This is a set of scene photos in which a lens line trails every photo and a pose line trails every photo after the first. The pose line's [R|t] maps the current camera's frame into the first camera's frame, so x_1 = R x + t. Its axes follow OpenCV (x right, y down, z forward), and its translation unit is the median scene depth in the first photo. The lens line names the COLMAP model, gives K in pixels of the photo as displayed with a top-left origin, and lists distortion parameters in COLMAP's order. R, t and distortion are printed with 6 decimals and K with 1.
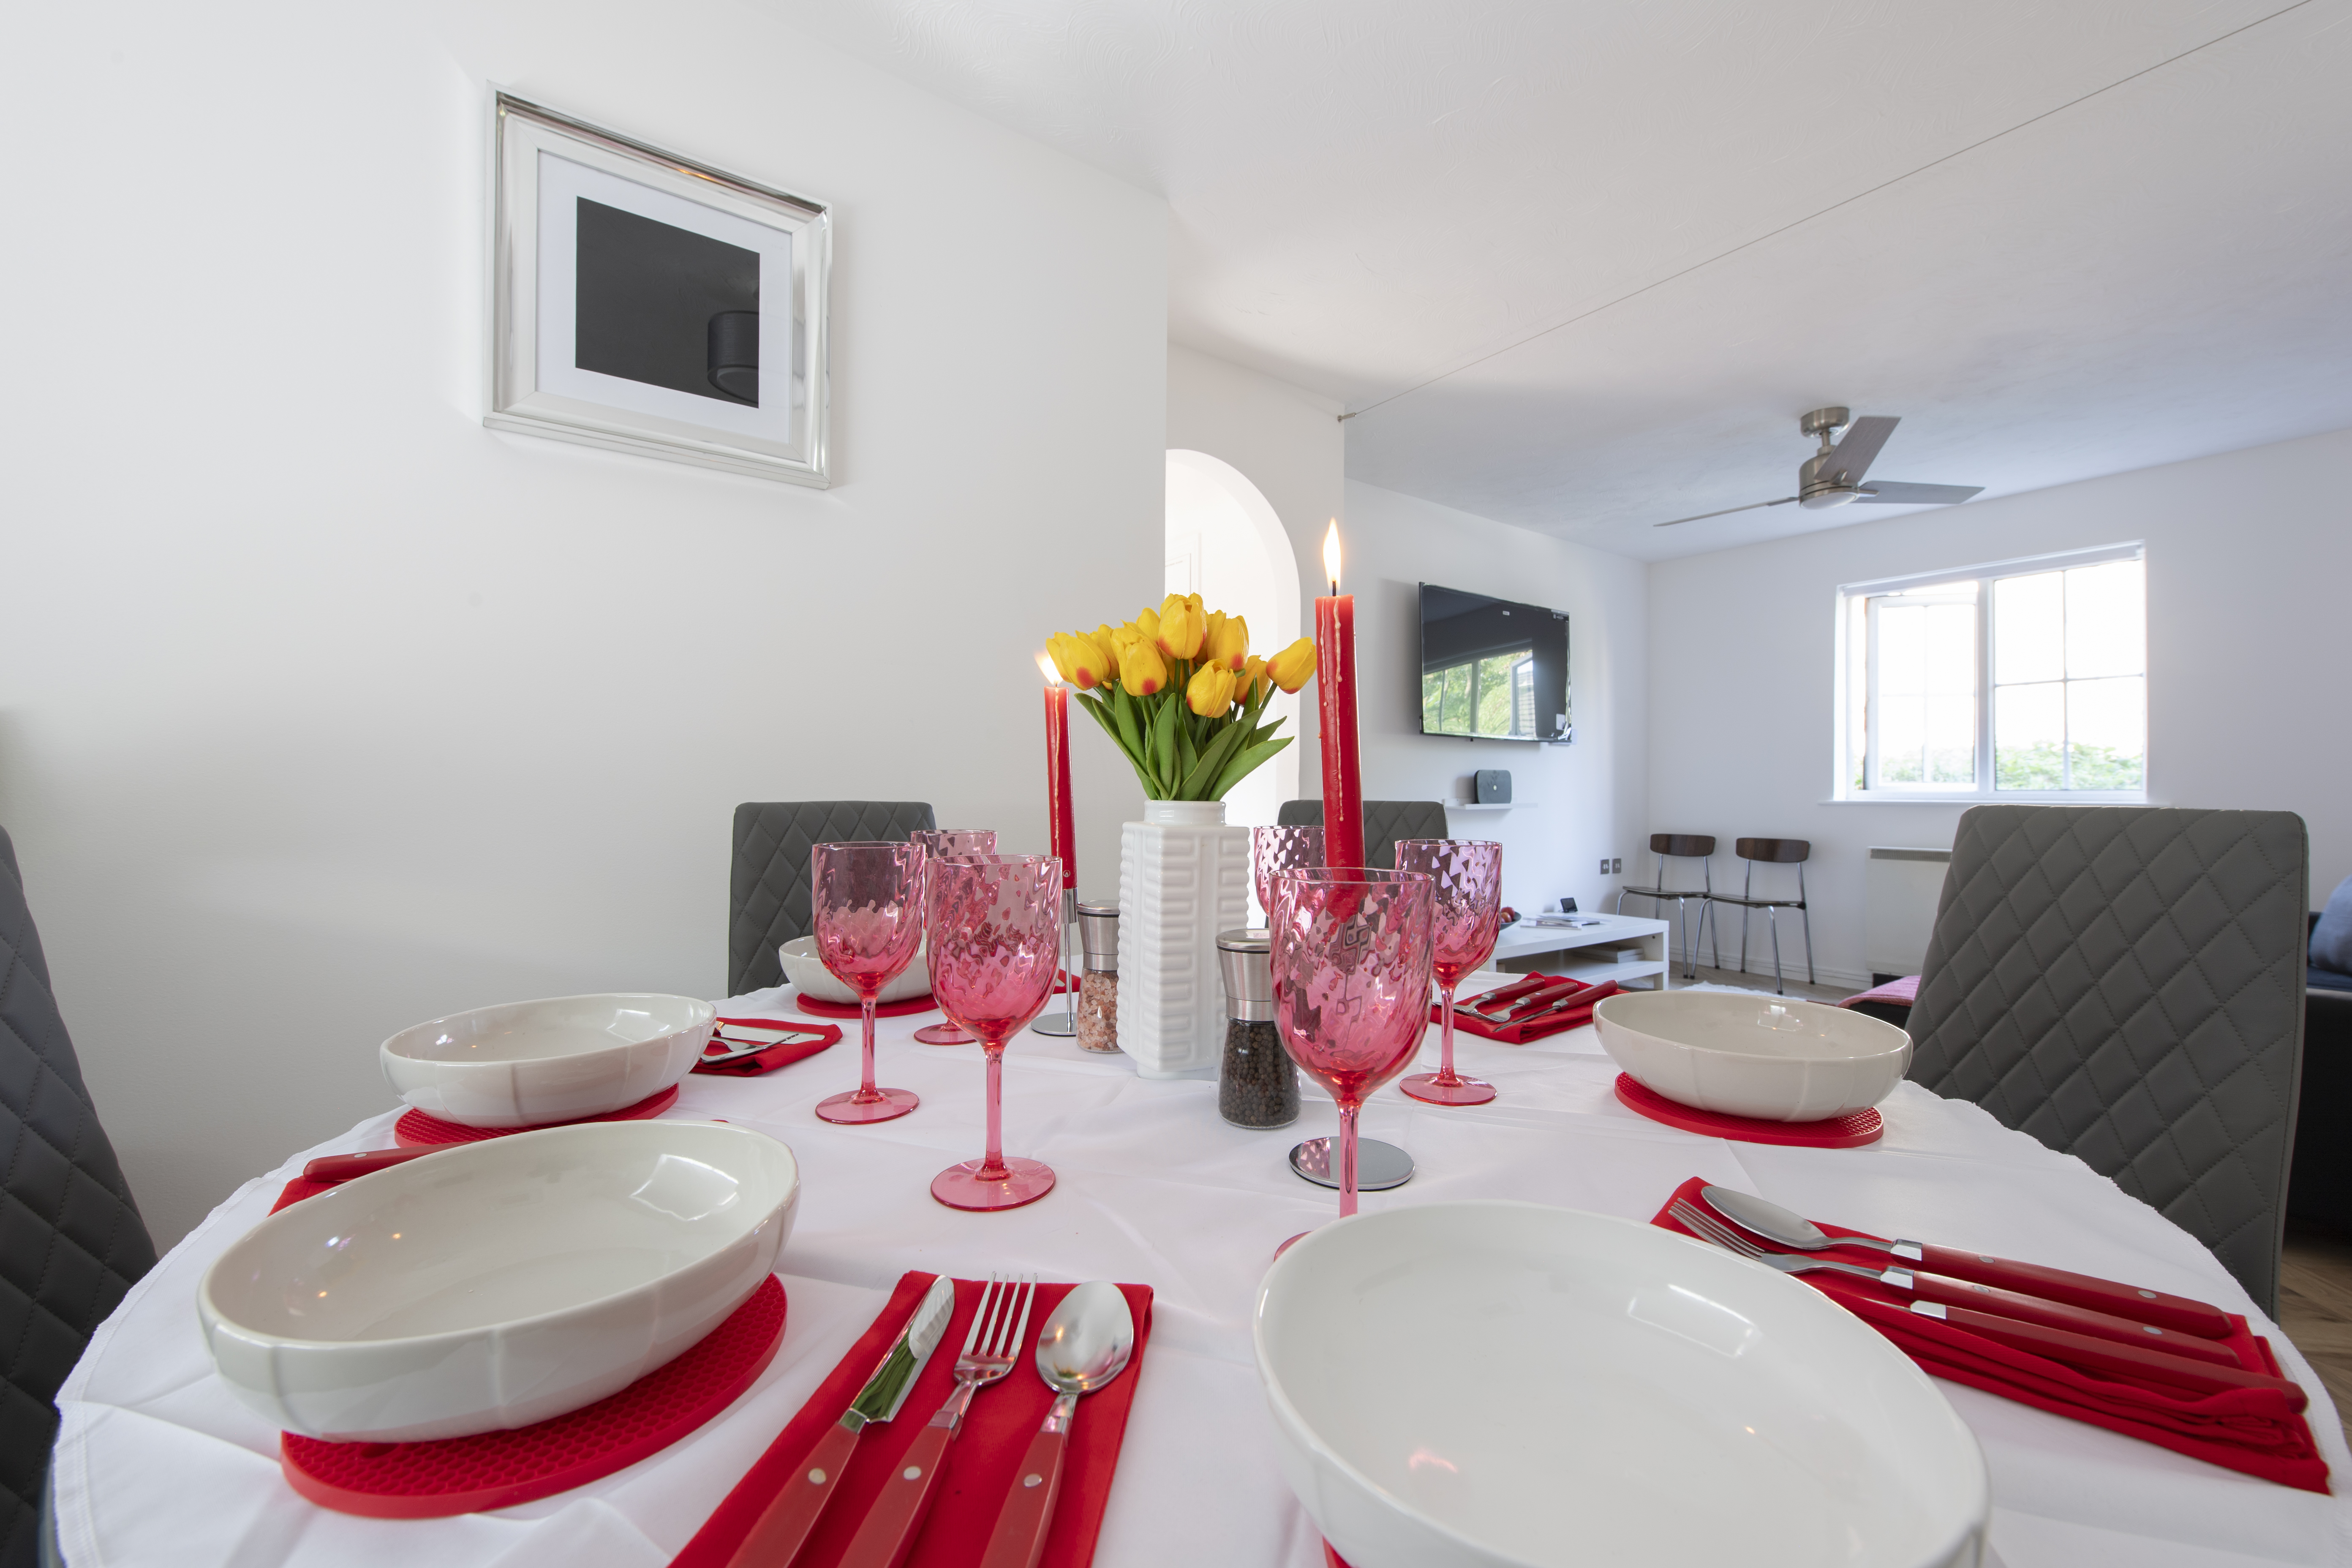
lens RADIAL K [[943.5, 0, 1192.3], [0, 943.5, 784.4], [0, 0, 1]] dist [0.009716, -0.003644]
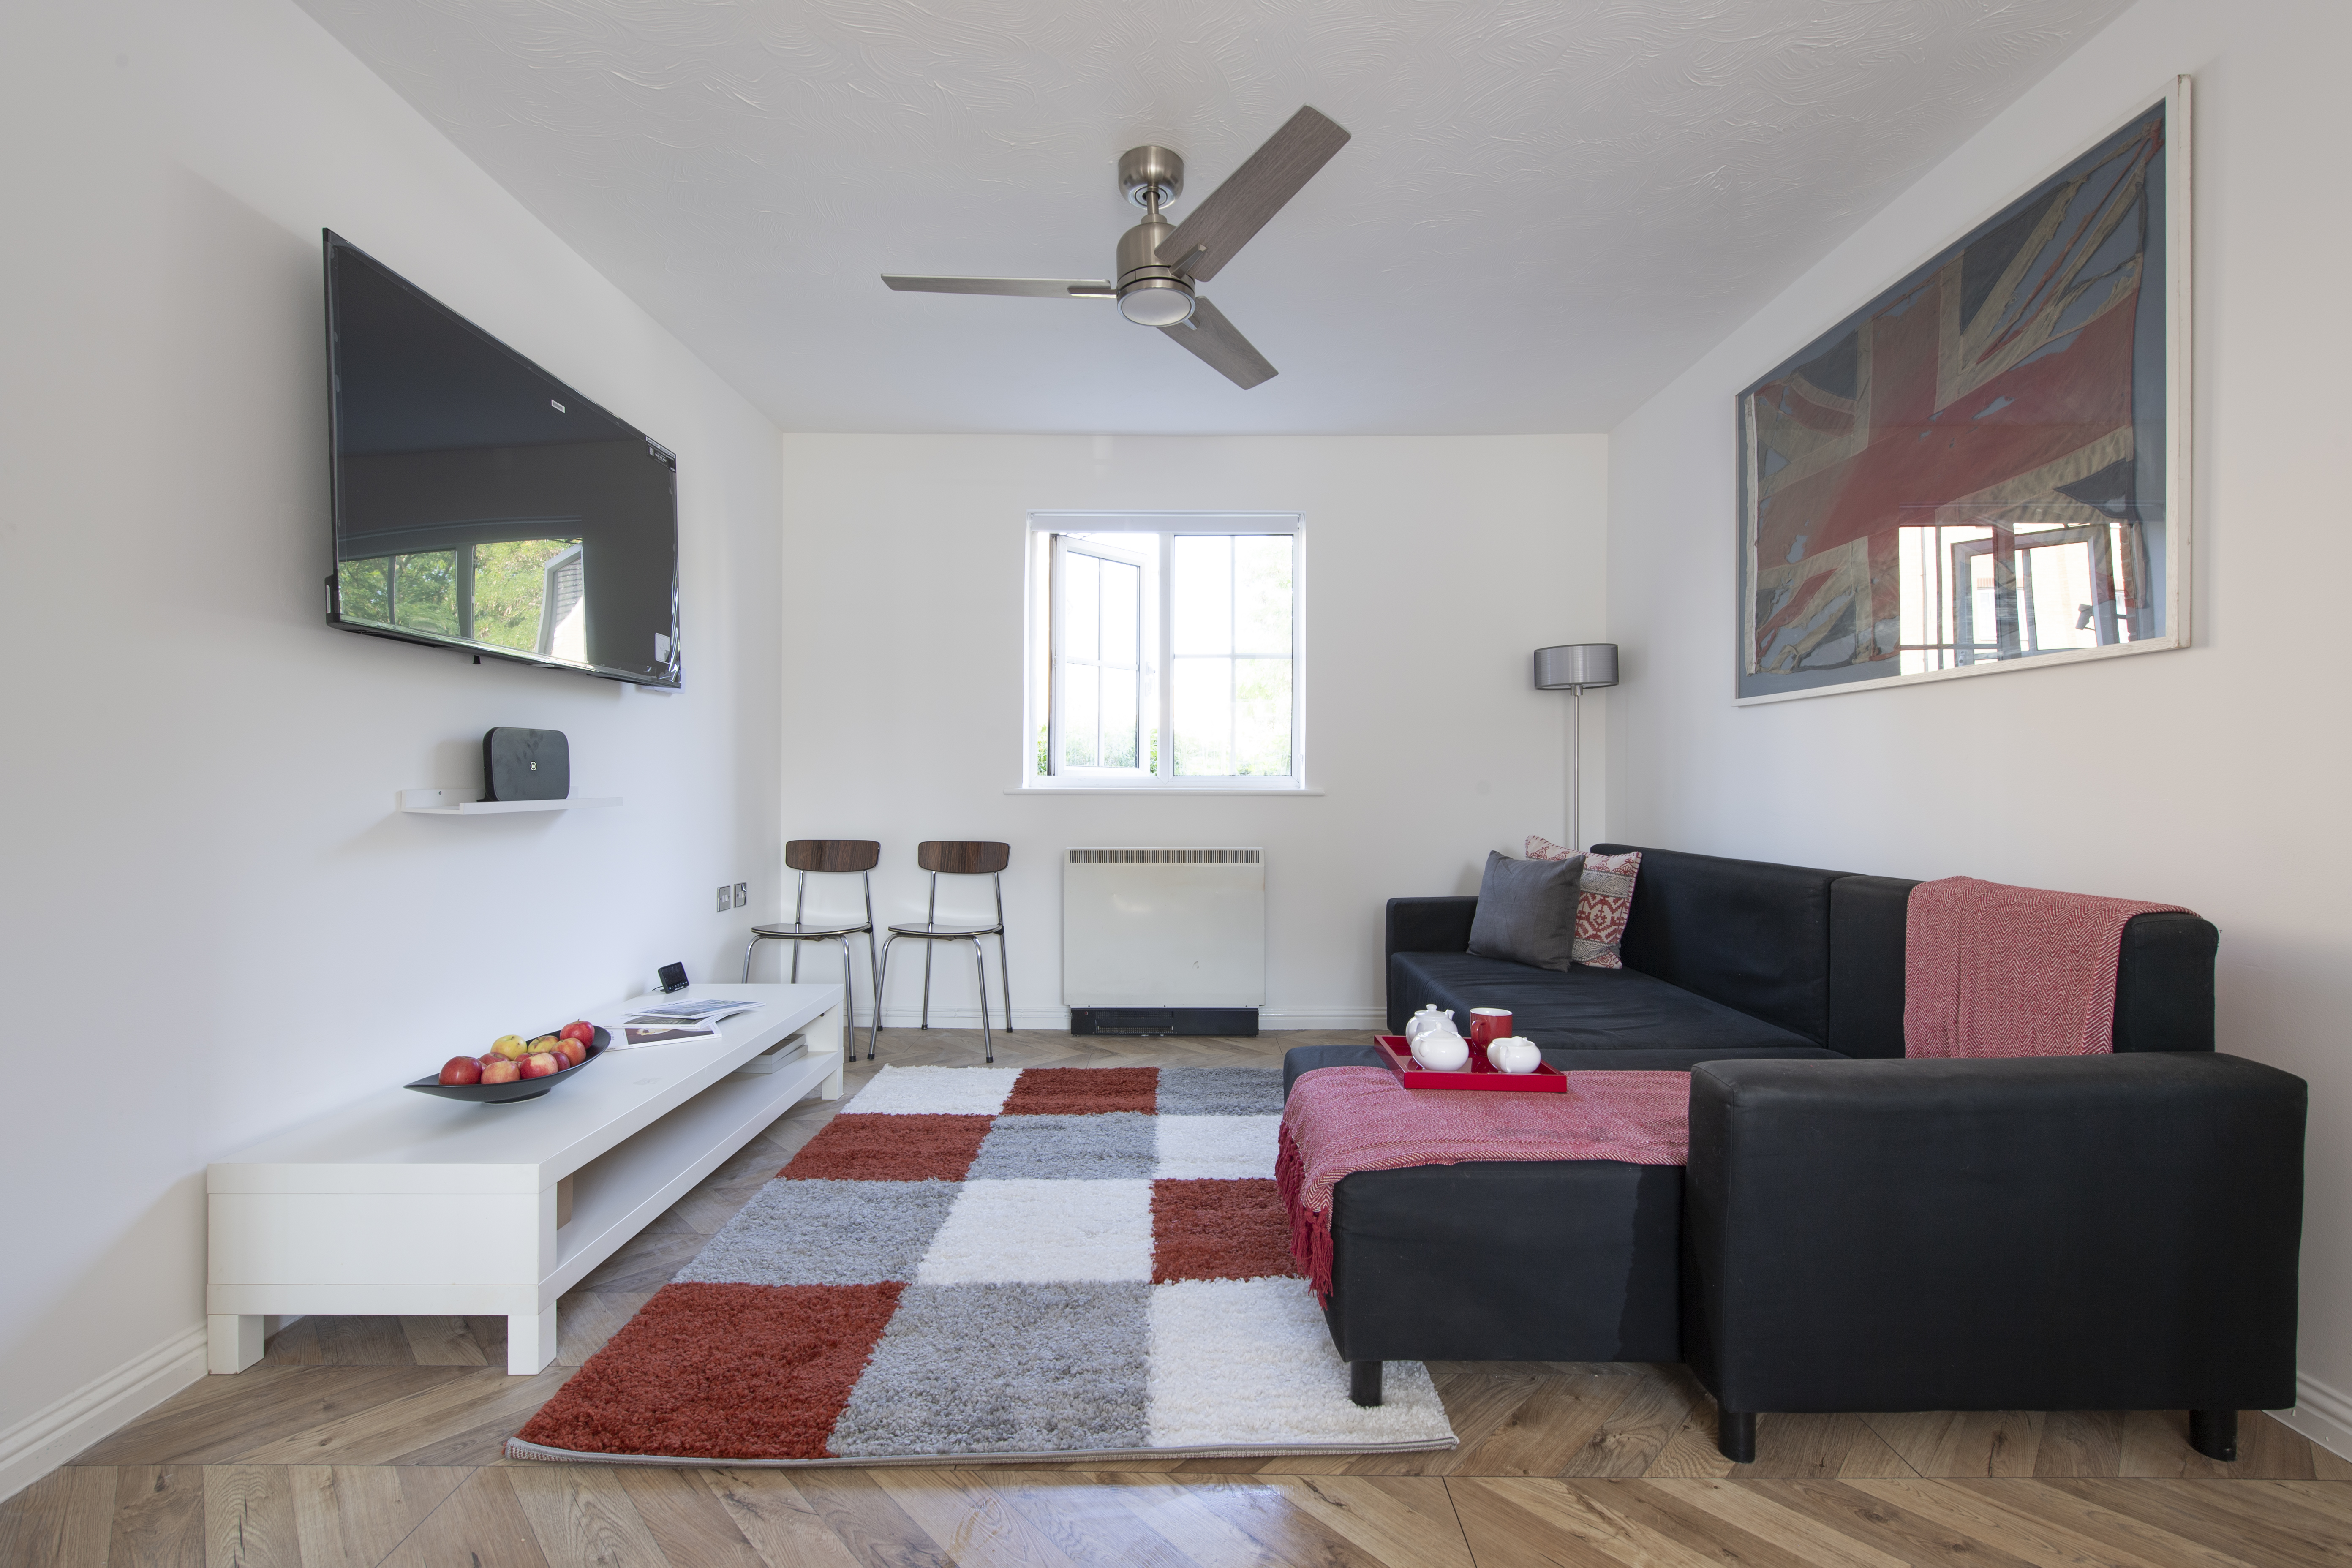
lens RADIAL K [[979.6, 0, 1168.1], [0, 979.6, 791.3], [0, 0, 1]] dist [-0.001824, -0.002191]
pose [[0.603230, -0.005988, 0.797545, 0.114440], [-0.005724, 0.999914, 0.011837, 0.008684], [-0.797546, -0.011706, 0.603144, 0.428021]]
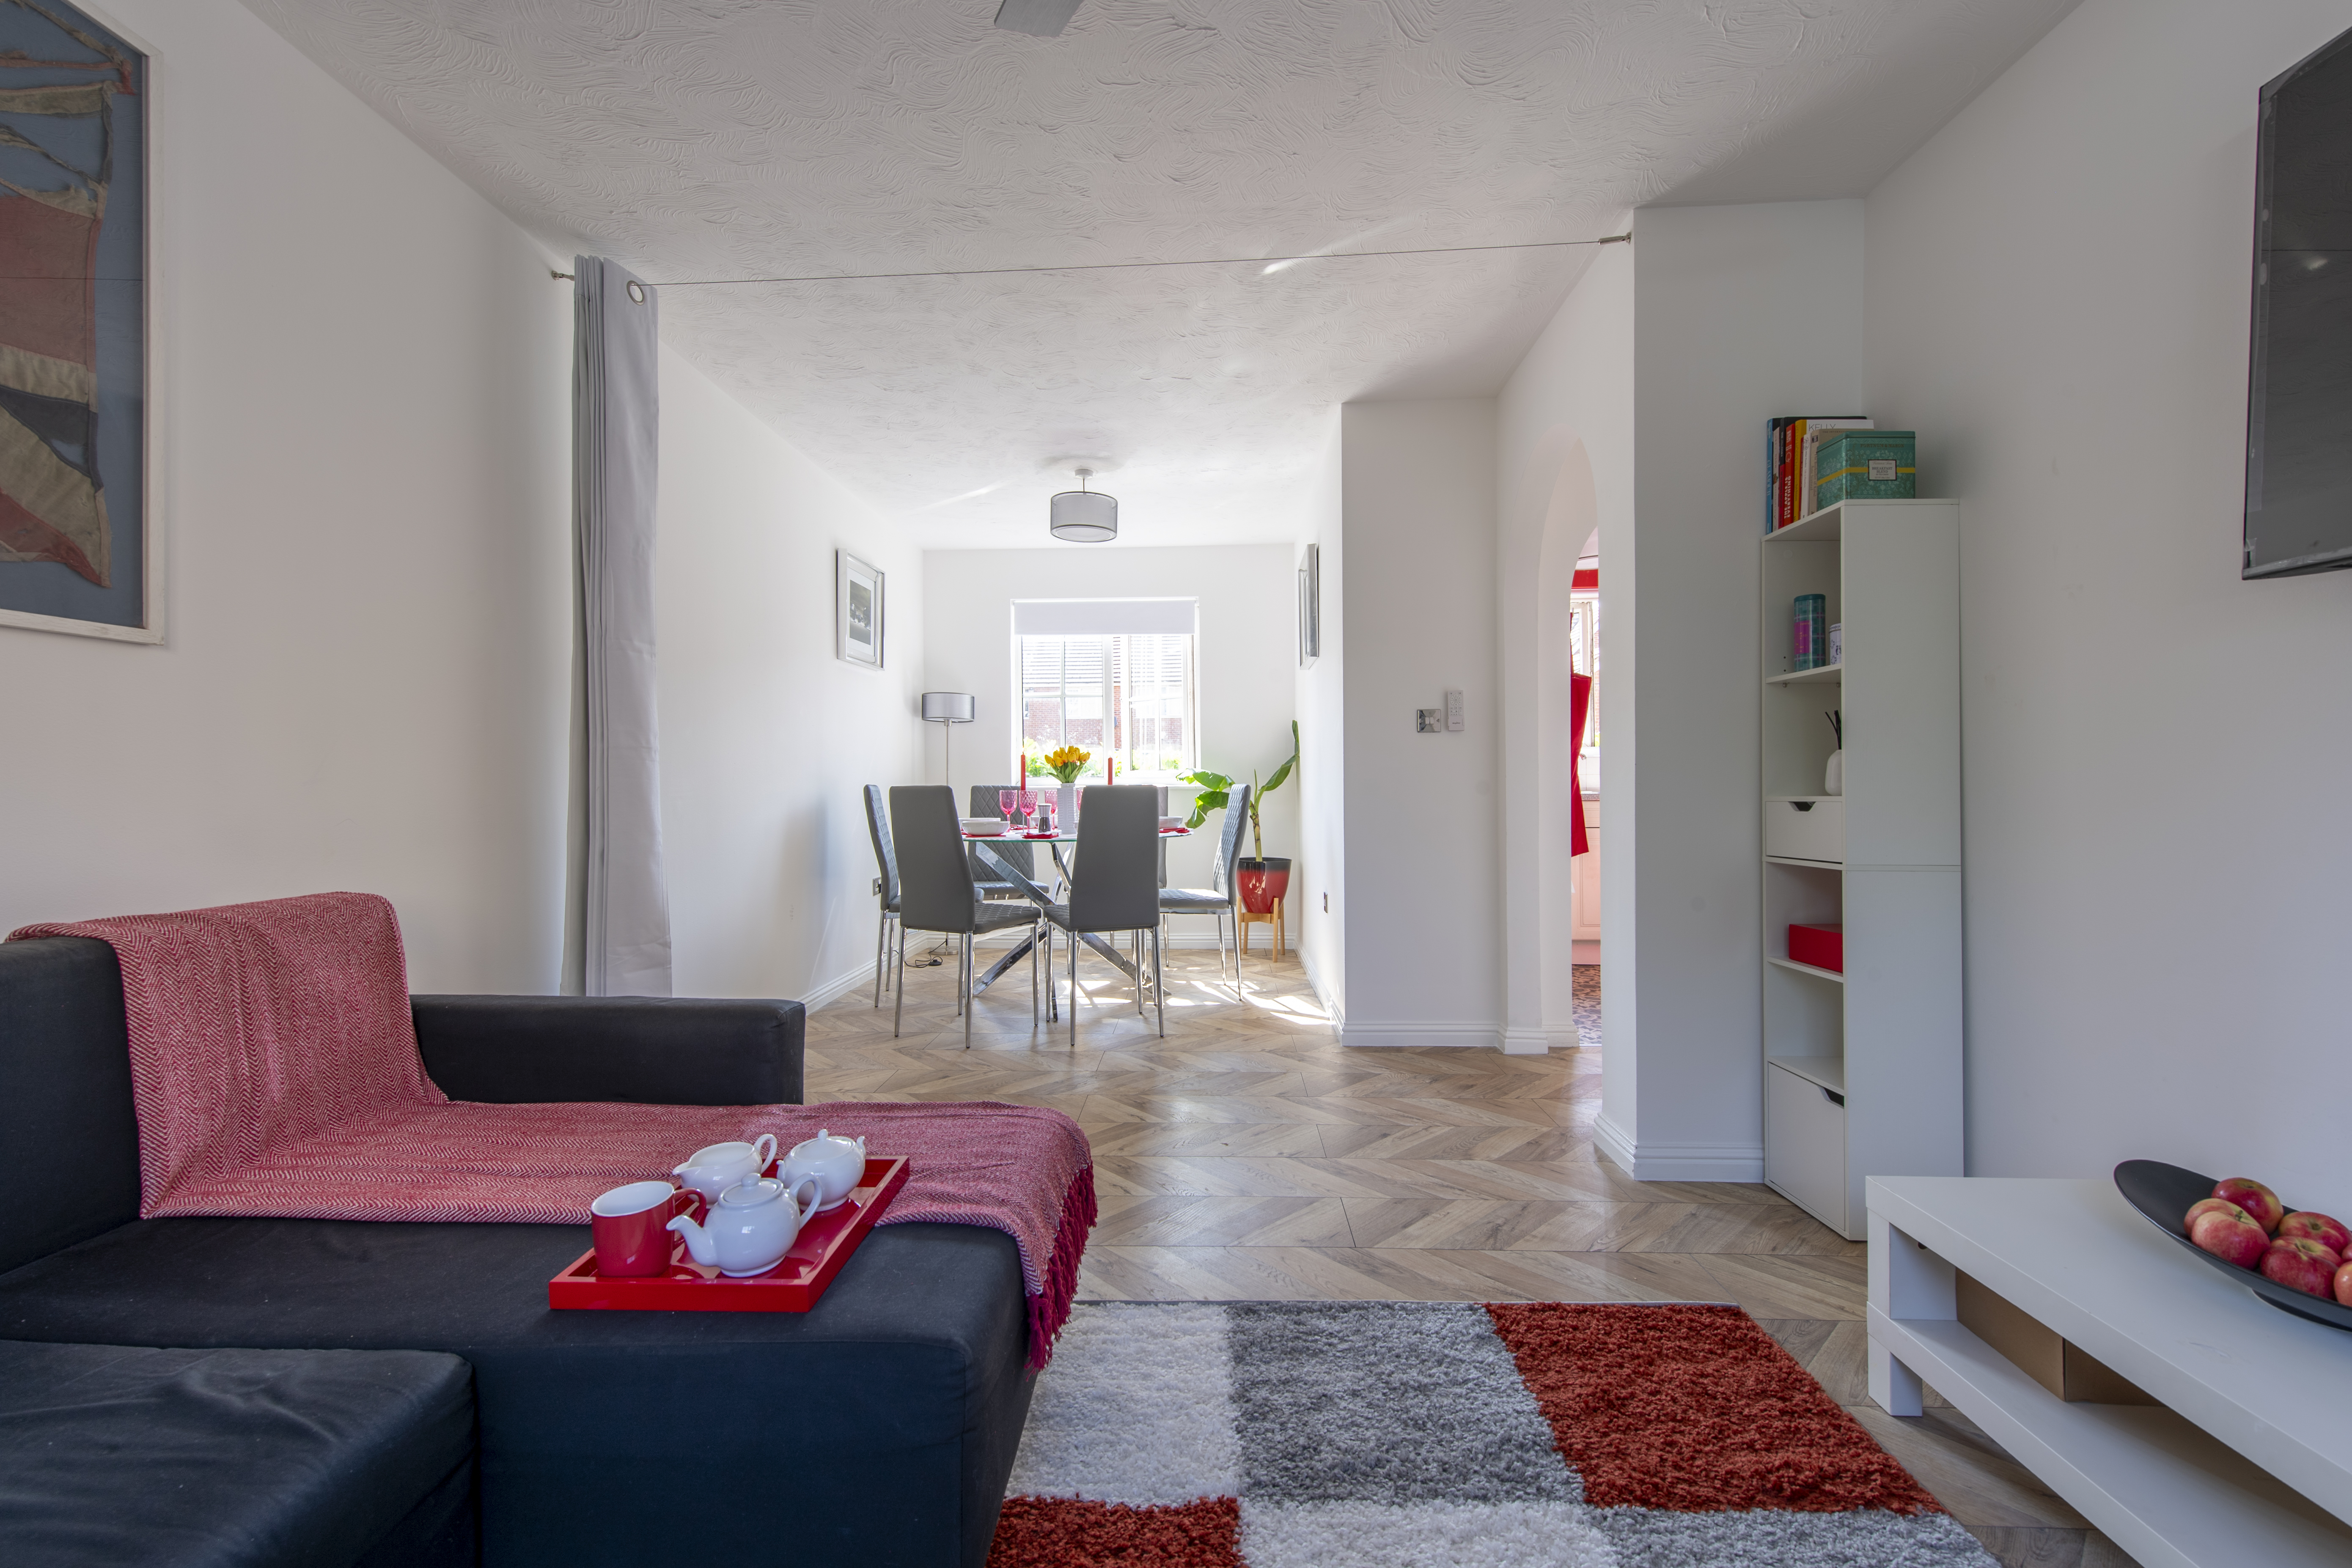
lens RADIAL K [[943.5, 0, 1159.1], [0, 943.5, 788.5], [0, 0, 1]] dist [0.009716, -0.003644]
pose [[-0.641584, 0.006958, -0.767021, 0.628528], [0.008453, 0.999962, 0.002000, 0.011076], [0.767006, -0.005200, -0.641619, 0.814904]]
